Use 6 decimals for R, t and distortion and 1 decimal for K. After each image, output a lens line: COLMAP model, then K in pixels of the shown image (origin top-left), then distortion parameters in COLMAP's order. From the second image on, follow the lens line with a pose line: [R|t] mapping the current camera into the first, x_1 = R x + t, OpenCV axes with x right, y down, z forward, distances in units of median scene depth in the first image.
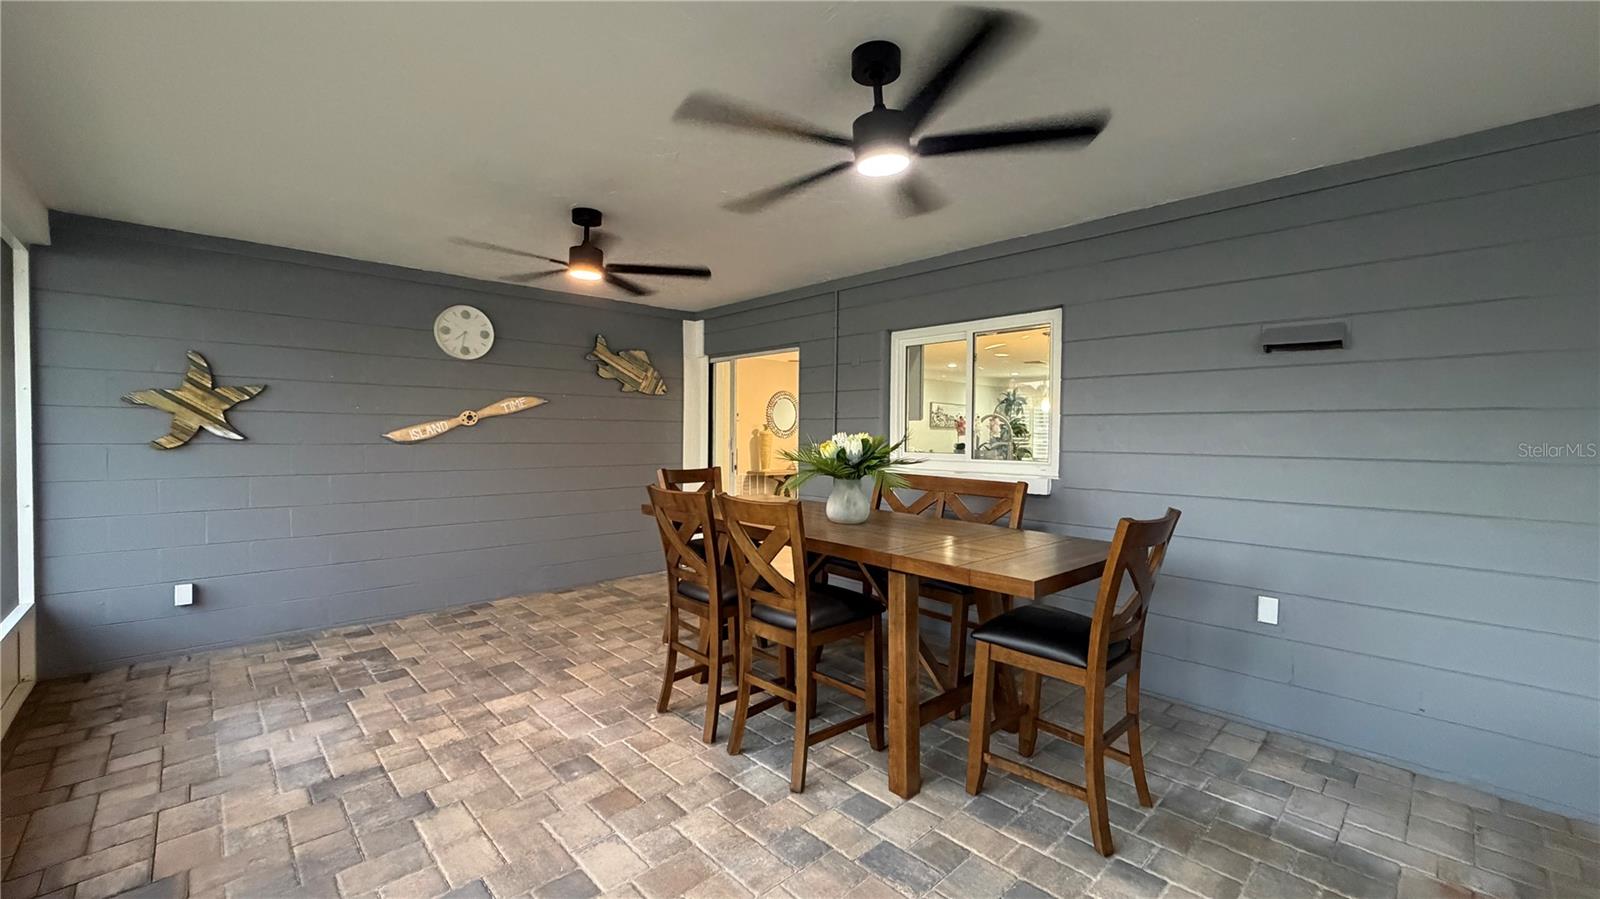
lens RADIAL K [[640.5, 0, 797.4], [0, 640.5, 450.2], [0, 0, 1]] dist [0.000094, -0.000064]
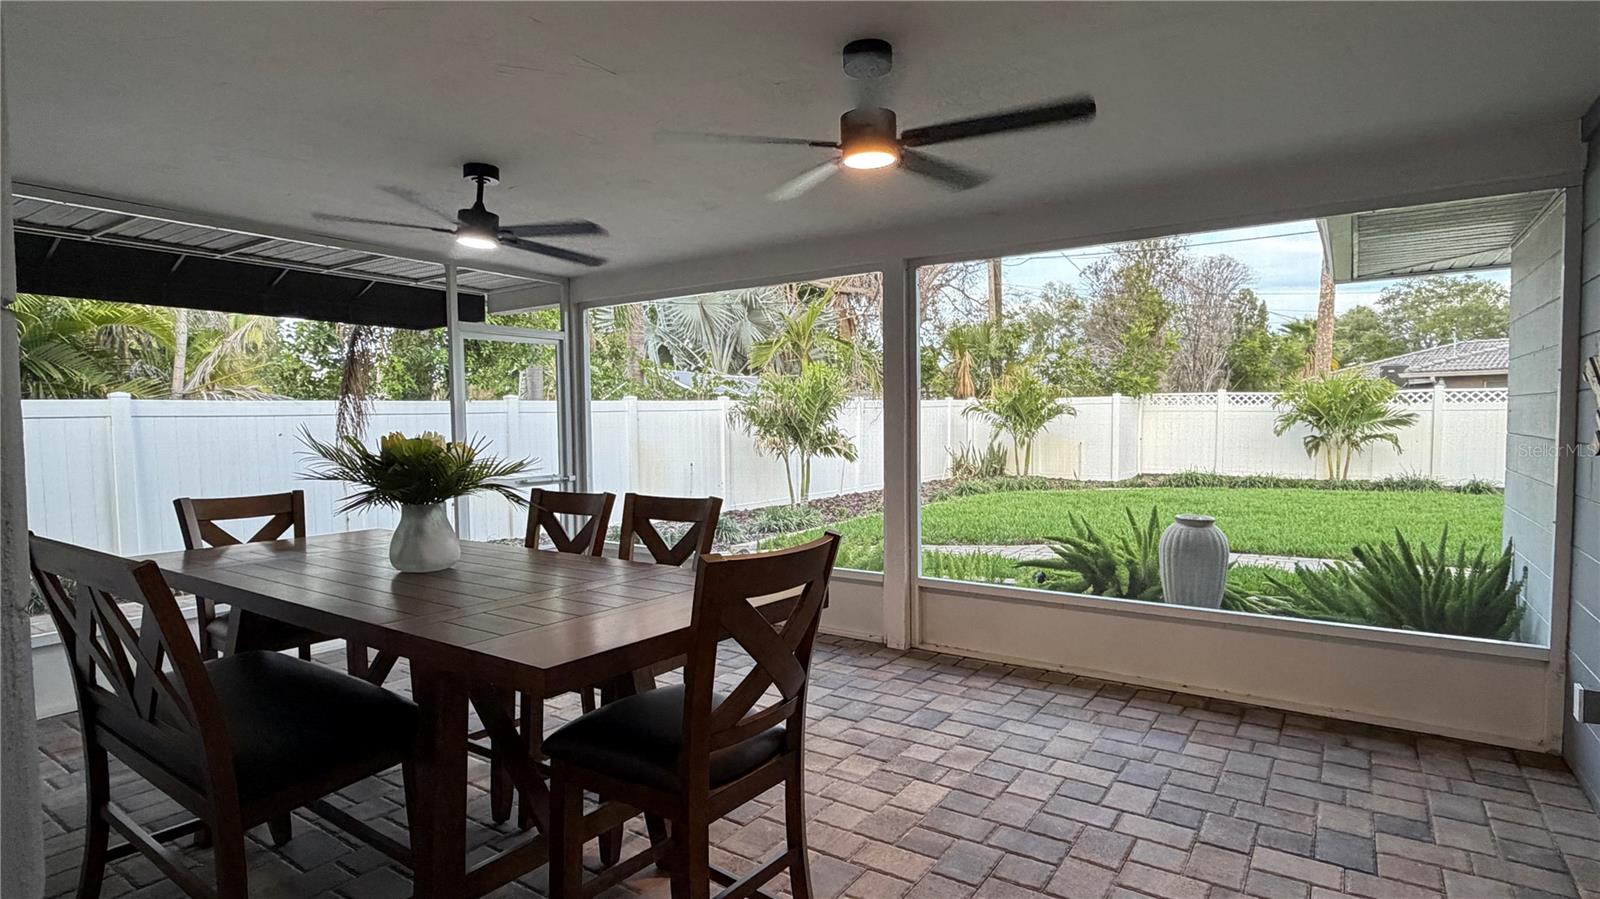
lens RADIAL K [[788.5, 0, 800.0], [0, 788.5, 449.5], [0, 0, 1]] dist [0.001493, 0.000390]
pose [[-0.978441, 0.001475, -0.206521, -0.128953], [-0.009122, 0.998690, 0.050350, -0.042251], [0.206325, 0.051149, -0.977146, 1.841393]]
